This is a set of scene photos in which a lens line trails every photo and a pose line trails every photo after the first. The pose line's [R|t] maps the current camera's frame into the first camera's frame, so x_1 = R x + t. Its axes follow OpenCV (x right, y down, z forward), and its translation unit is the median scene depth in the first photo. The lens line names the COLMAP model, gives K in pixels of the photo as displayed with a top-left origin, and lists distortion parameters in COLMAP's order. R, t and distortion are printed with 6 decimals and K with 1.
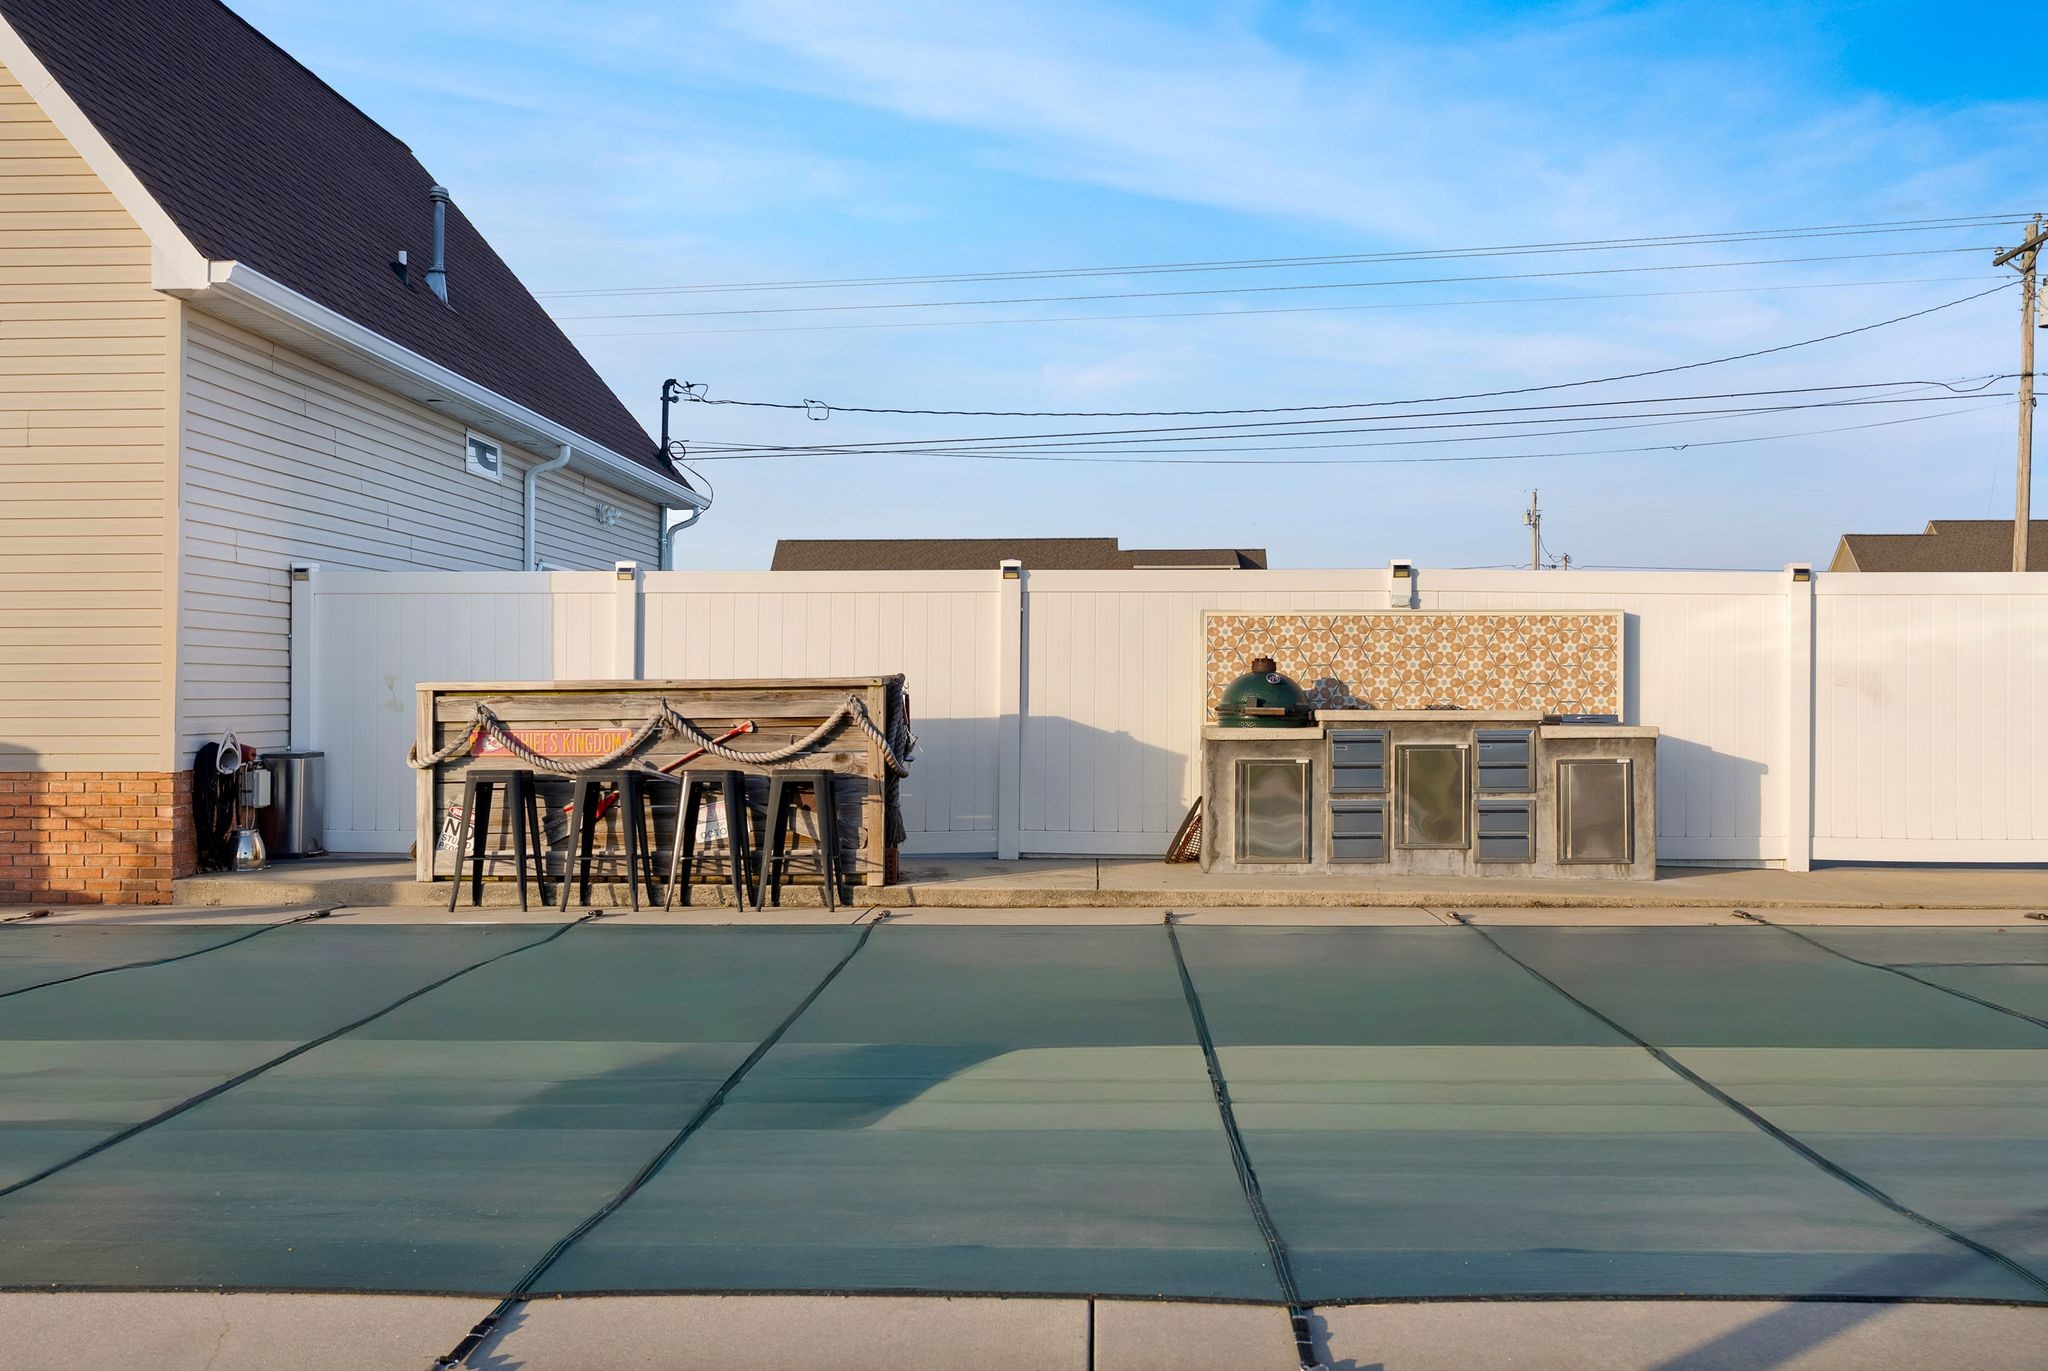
lens RADIAL K [[2040.0, 0, 1020.9], [0, 2040.0, 686.4], [0, 0, 1]] dist [-0.003751, 0.000000]
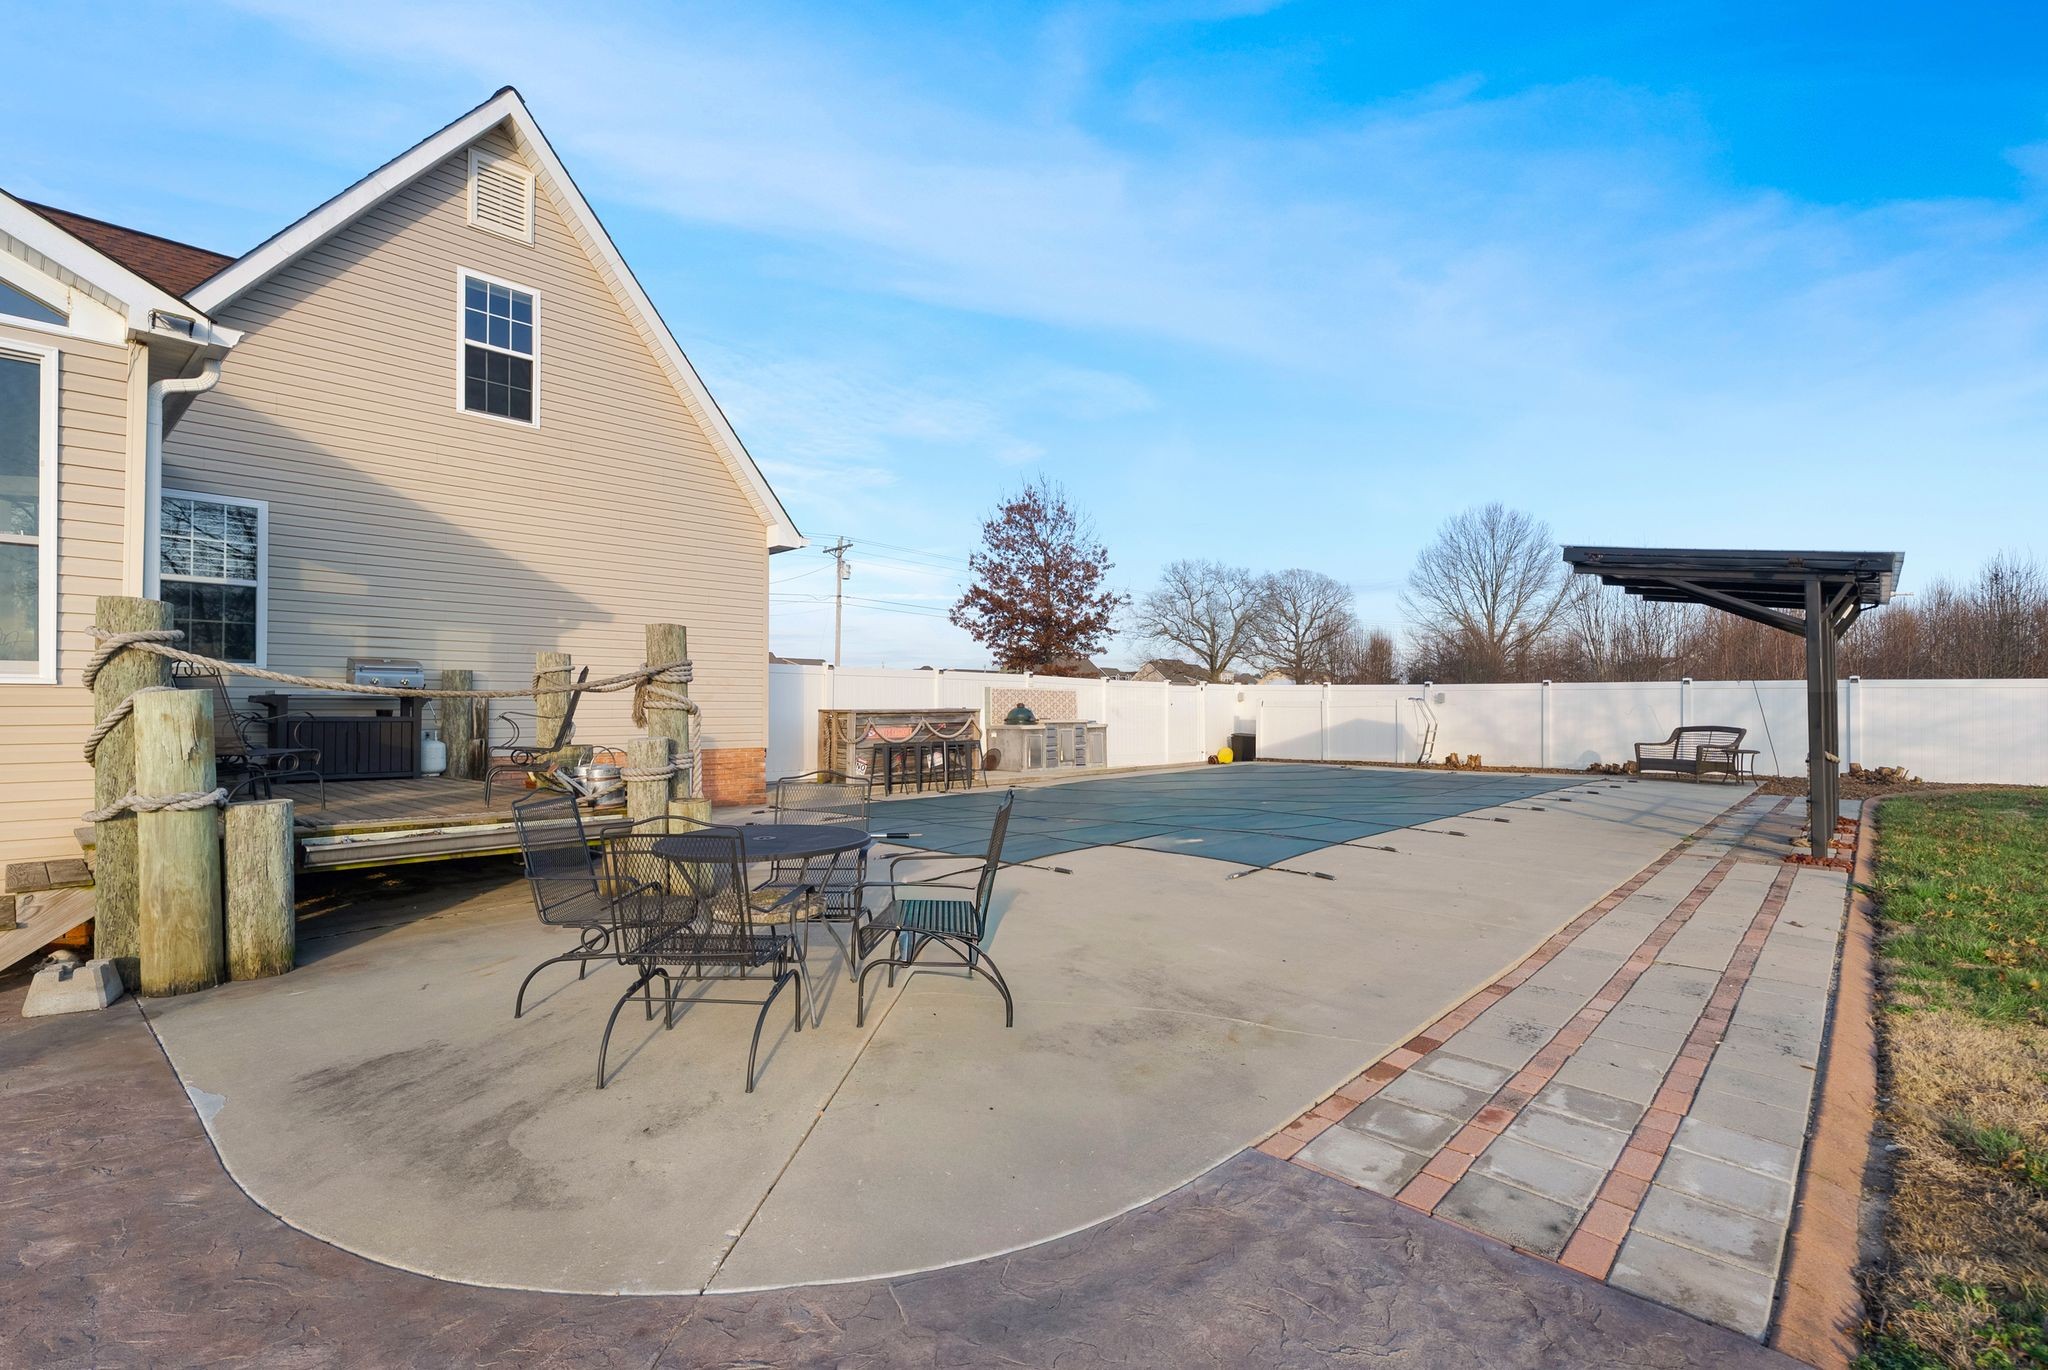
lens RADIAL K [[945.3, 0, 1009.9], [0, 945.3, 689.3], [0, 0, 1]] dist [-0.004262, -0.000286]
pose [[0.637717, 0.019598, 0.770021, -1.056945], [-0.001788, 0.999711, -0.023964, 0.000632], [-0.770269, 0.013905, 0.637568, 0.078336]]
